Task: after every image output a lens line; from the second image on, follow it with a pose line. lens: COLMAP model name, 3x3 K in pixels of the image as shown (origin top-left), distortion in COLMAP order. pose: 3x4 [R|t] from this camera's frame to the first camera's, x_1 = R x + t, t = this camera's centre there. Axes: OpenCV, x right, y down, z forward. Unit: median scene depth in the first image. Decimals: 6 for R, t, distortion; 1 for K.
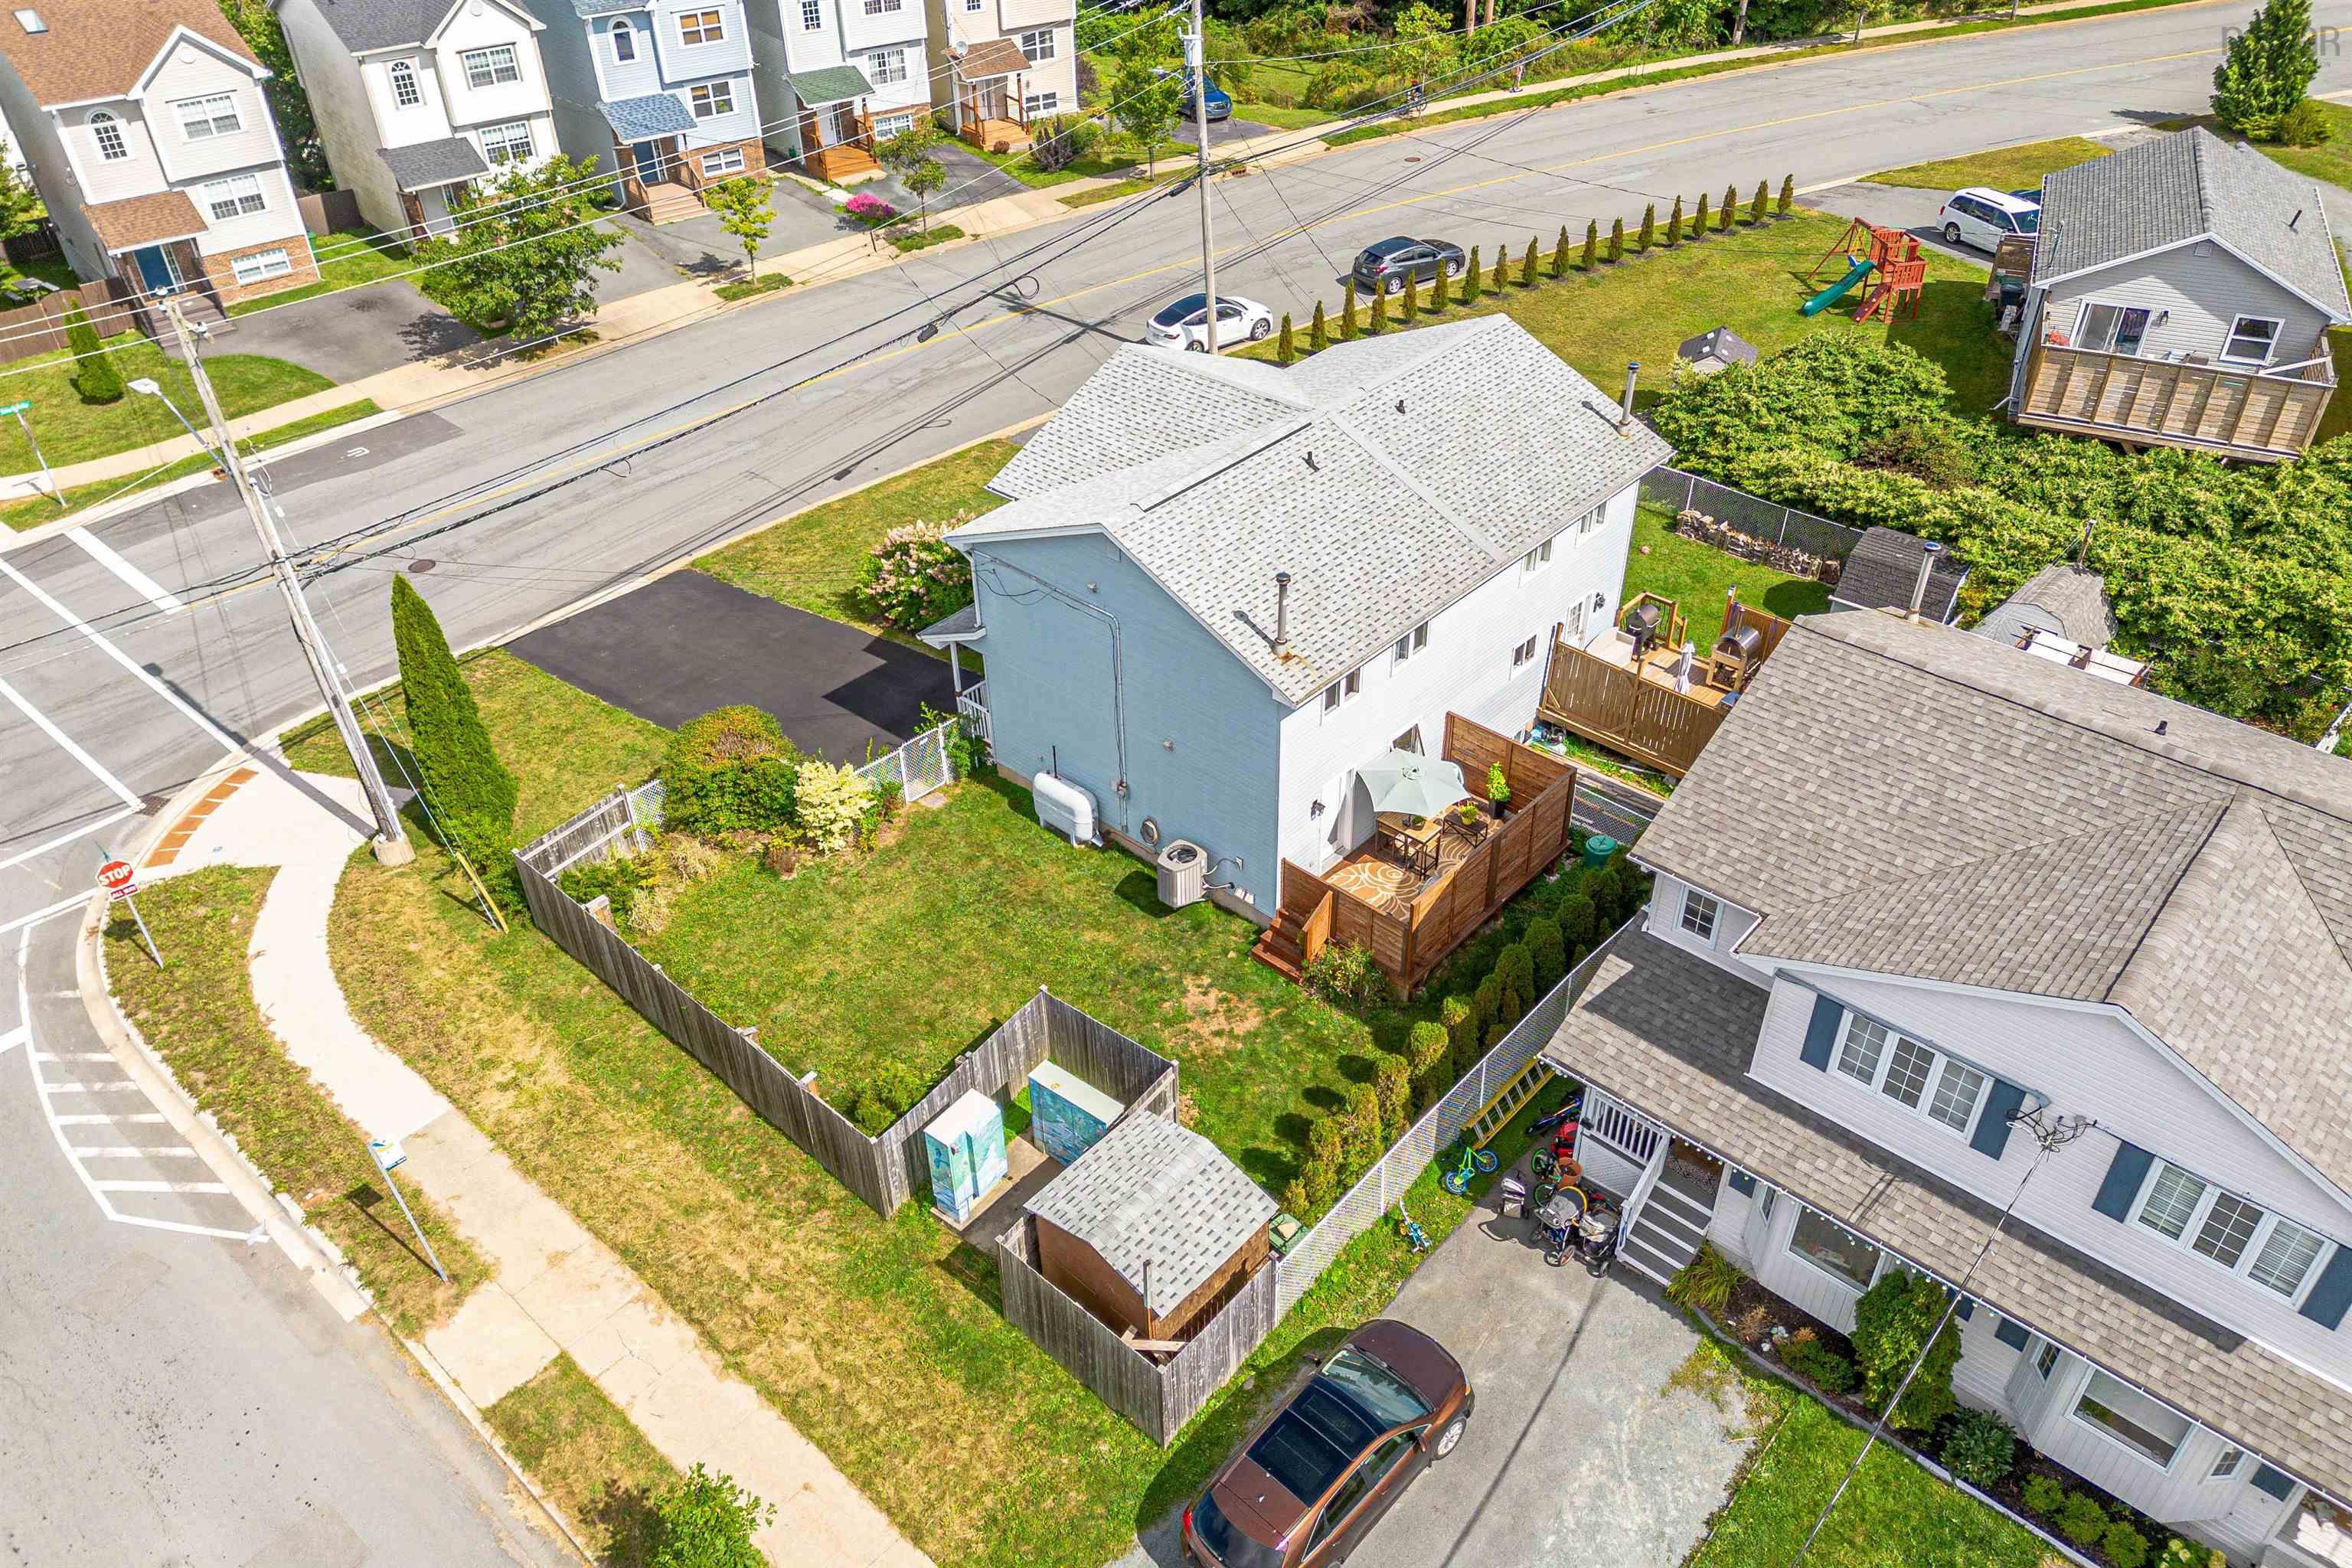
lens RADIAL K [[1653.0, 0, 1176.0], [0, 1653.0, 784.0], [0, 0, 1]] dist [0.010492, -0.004887]
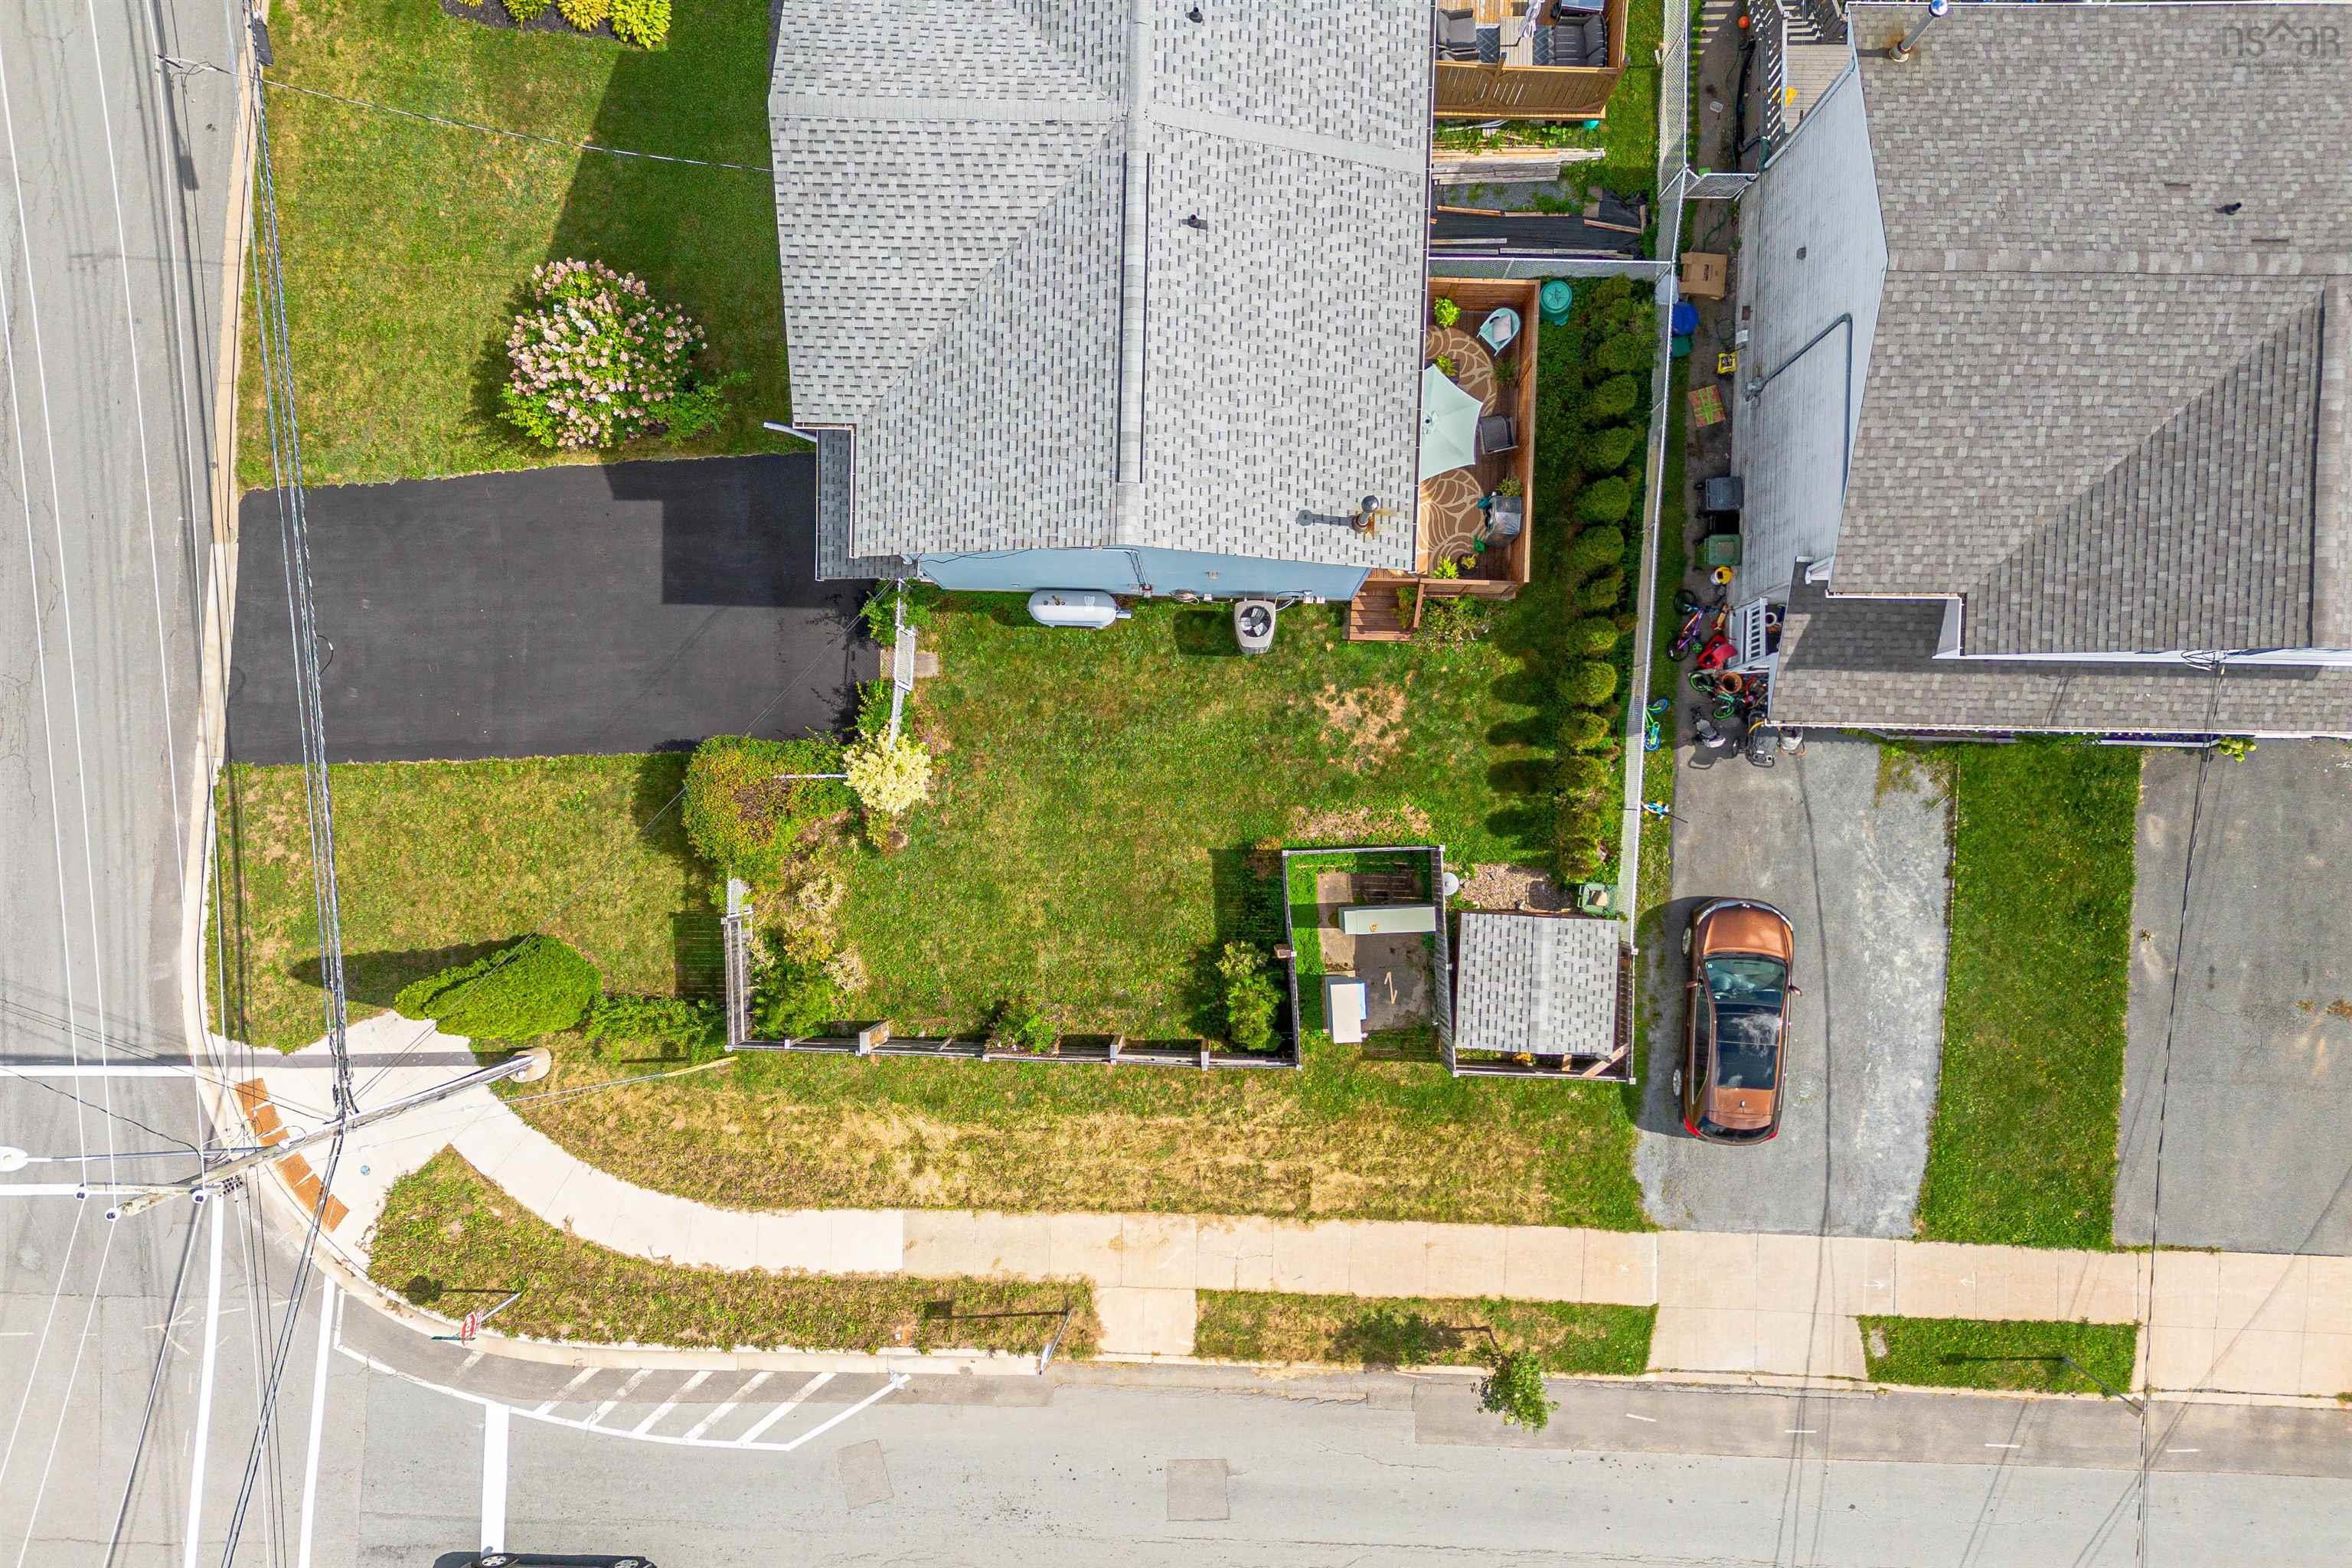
lens RADIAL K [[1683.7, 0, 1063.4], [0, 1683.7, 784.2], [0, 0, 1]] dist [0.075153, -0.081507]
pose [[0.756922, -0.653308, -0.016053, -0.155851], [0.401198, 0.445156, 0.800547, -0.913965], [-0.515858, -0.612392, 0.599055, 0.464596]]
